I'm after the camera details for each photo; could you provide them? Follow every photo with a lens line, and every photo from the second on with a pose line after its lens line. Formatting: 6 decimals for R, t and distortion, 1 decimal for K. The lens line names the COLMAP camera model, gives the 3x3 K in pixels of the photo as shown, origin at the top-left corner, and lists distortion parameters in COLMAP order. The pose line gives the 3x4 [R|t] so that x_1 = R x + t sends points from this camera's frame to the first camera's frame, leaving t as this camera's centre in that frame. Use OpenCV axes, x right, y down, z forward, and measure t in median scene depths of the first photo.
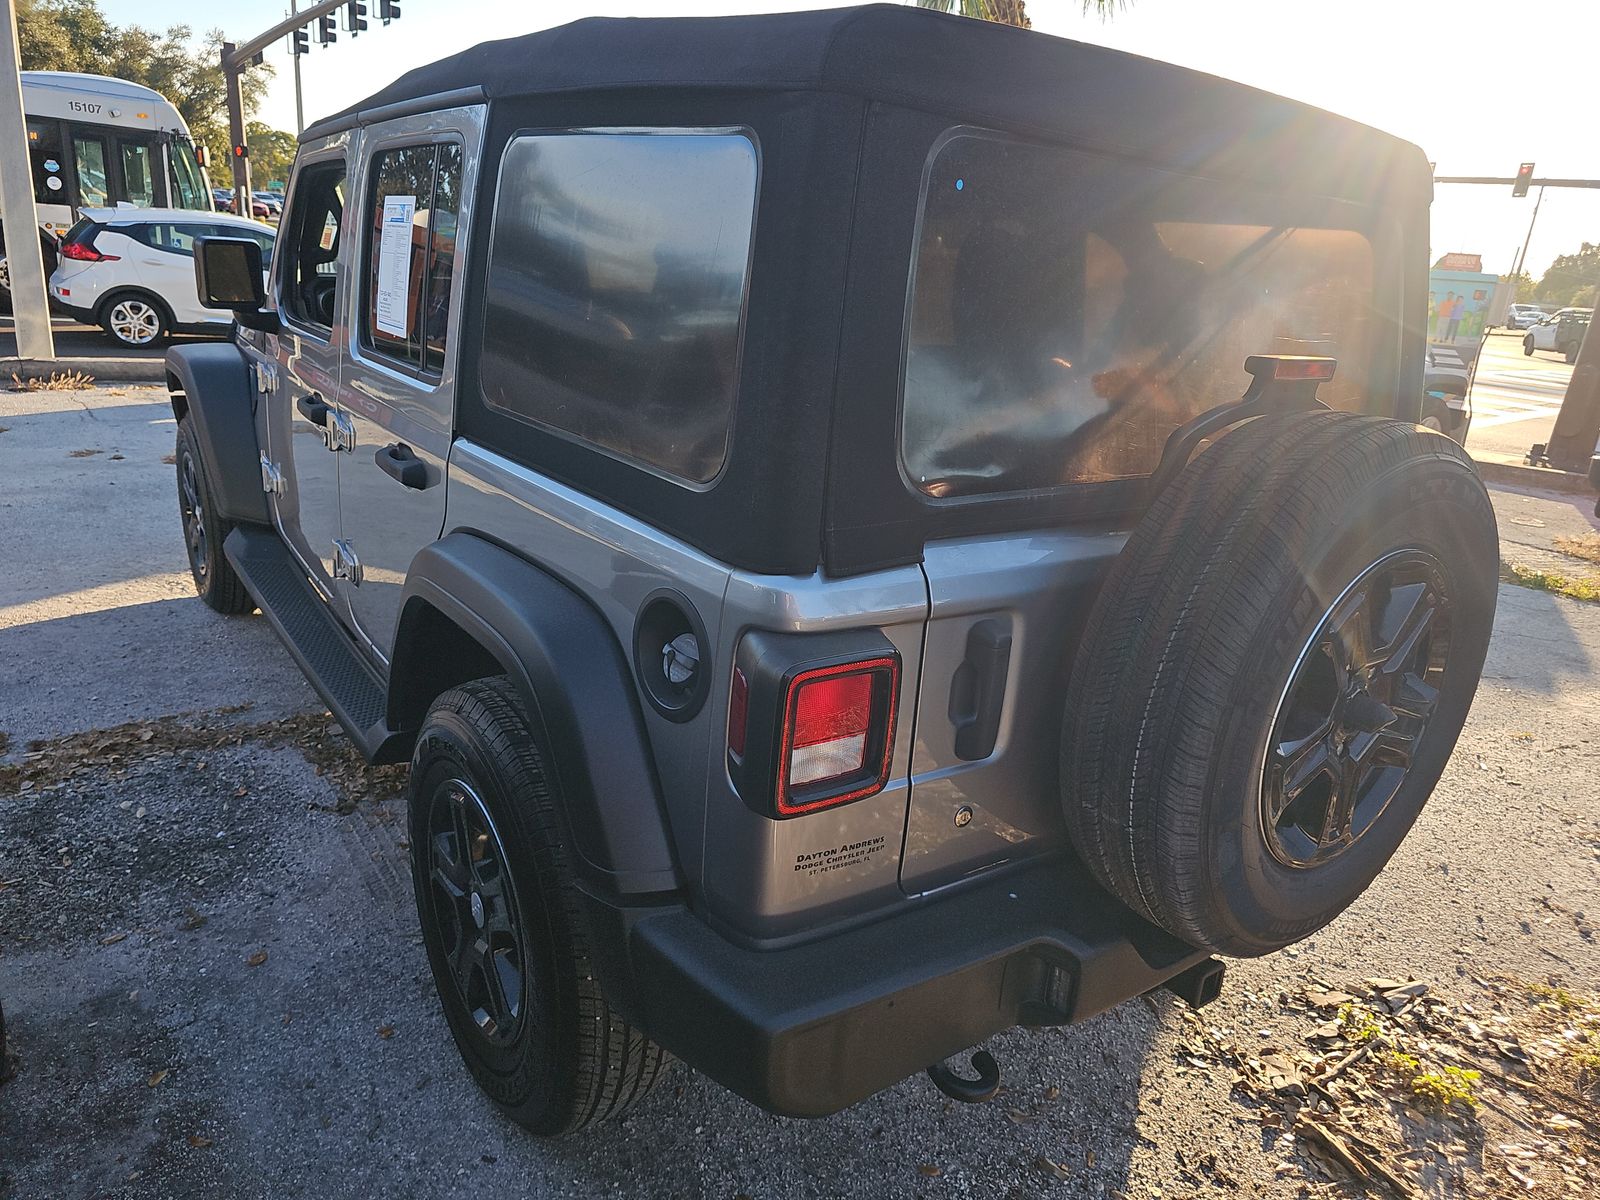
lens RADIAL K [[1068.9, 0, 797.1], [0, 1068.9, 601.1], [0, 0, 1]] dist [0.019924, -0.012204]
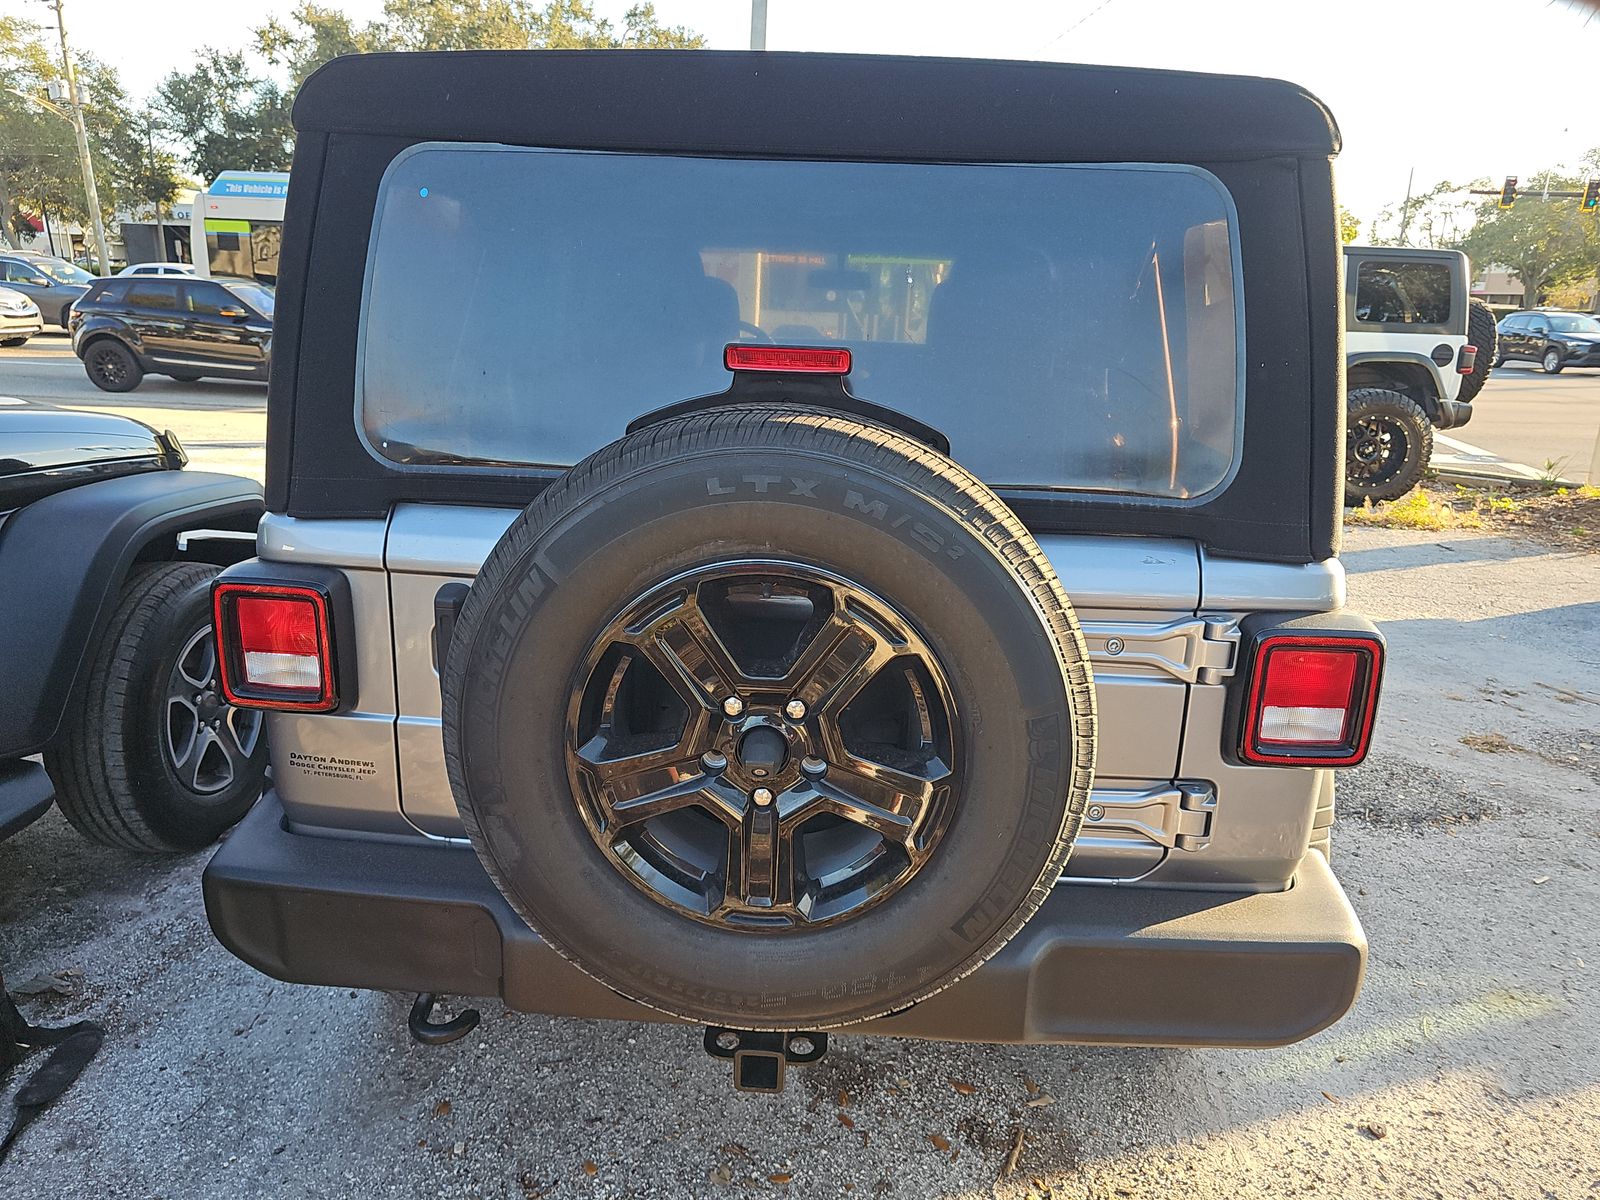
lens RADIAL K [[1068.9, 0, 801.9], [0, 1068.9, 594.3], [0, 0, 1]] dist [0.019924, -0.012204]
pose [[0.772069, 0.116442, -0.624780, 1.123432], [-0.168508, 0.985394, -0.024582, -0.004231], [0.612792, 0.124259, 0.780413, 0.369575]]
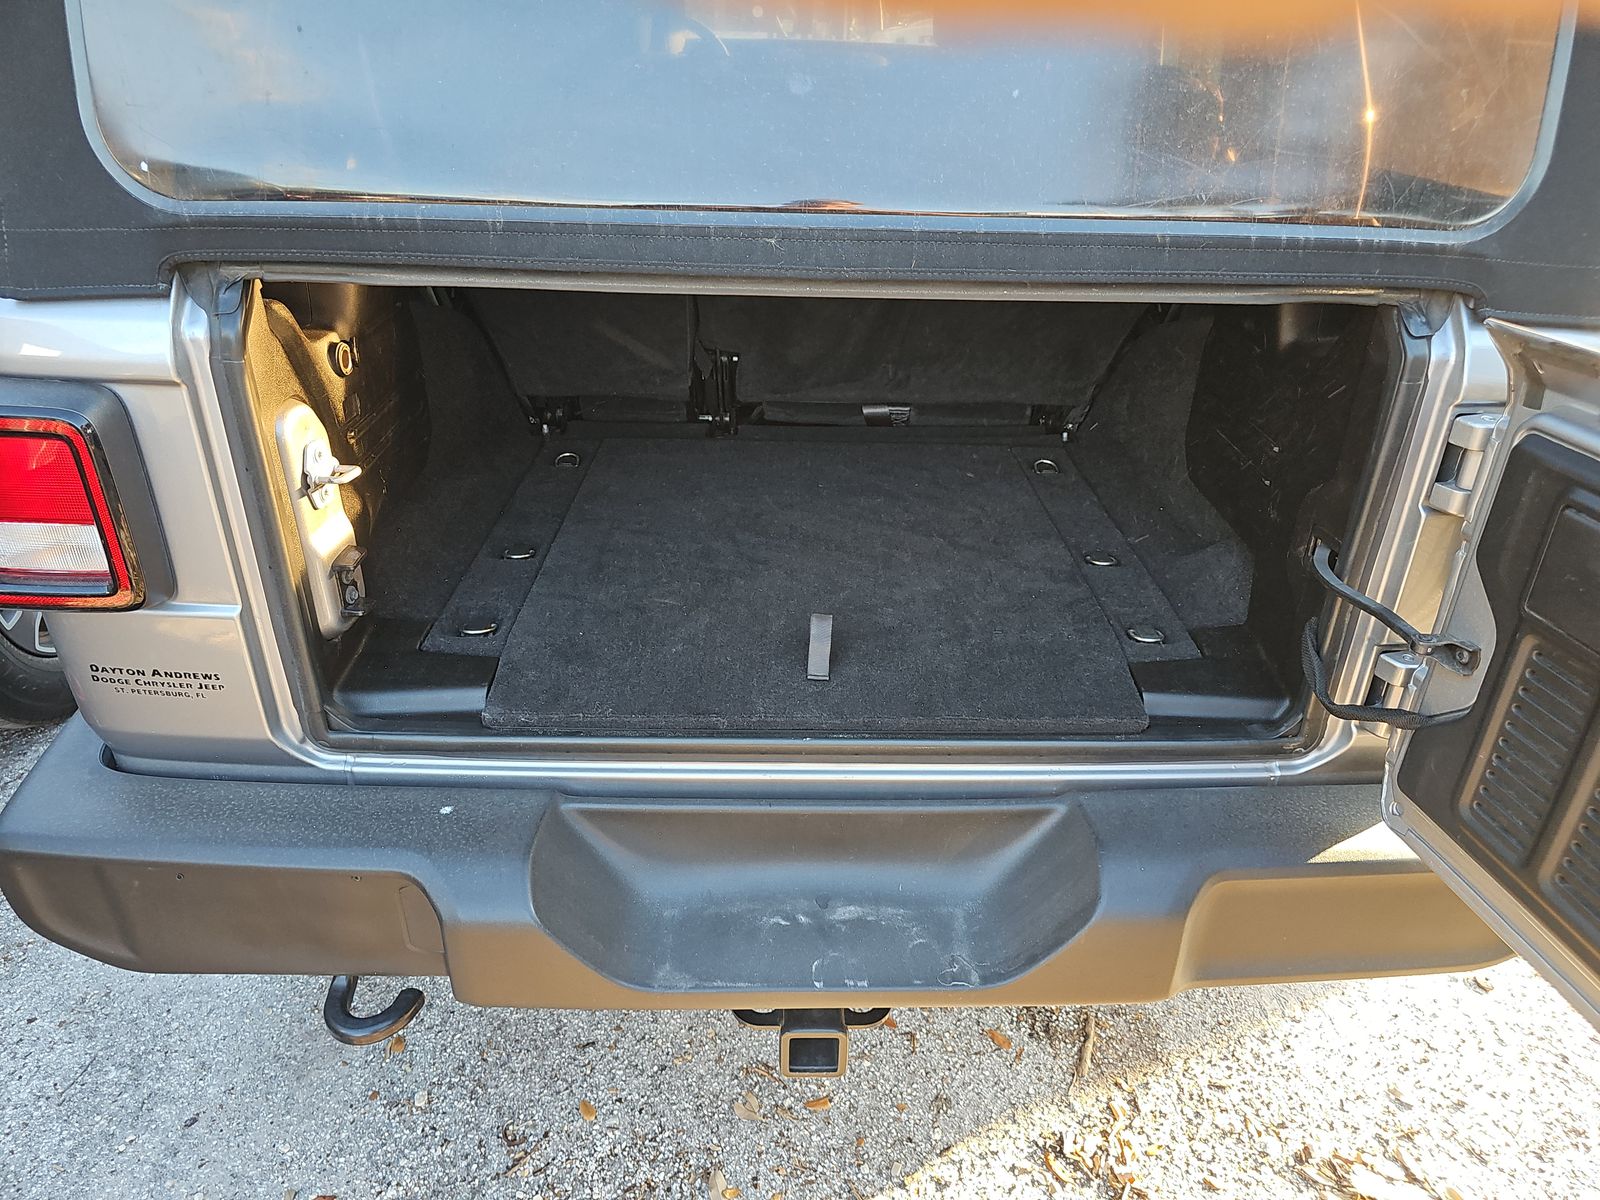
lens RADIAL K [[1068.9, 0, 815.1], [0, 1068.9, 603.1], [0, 0, 1]] dist [0.019924, -0.012204]
pose [[0.818470, 0.215450, -0.532624, 0.827422], [-0.133963, 0.973040, 0.187744, -0.029830], [0.558713, -0.082311, 0.825266, 0.611042]]
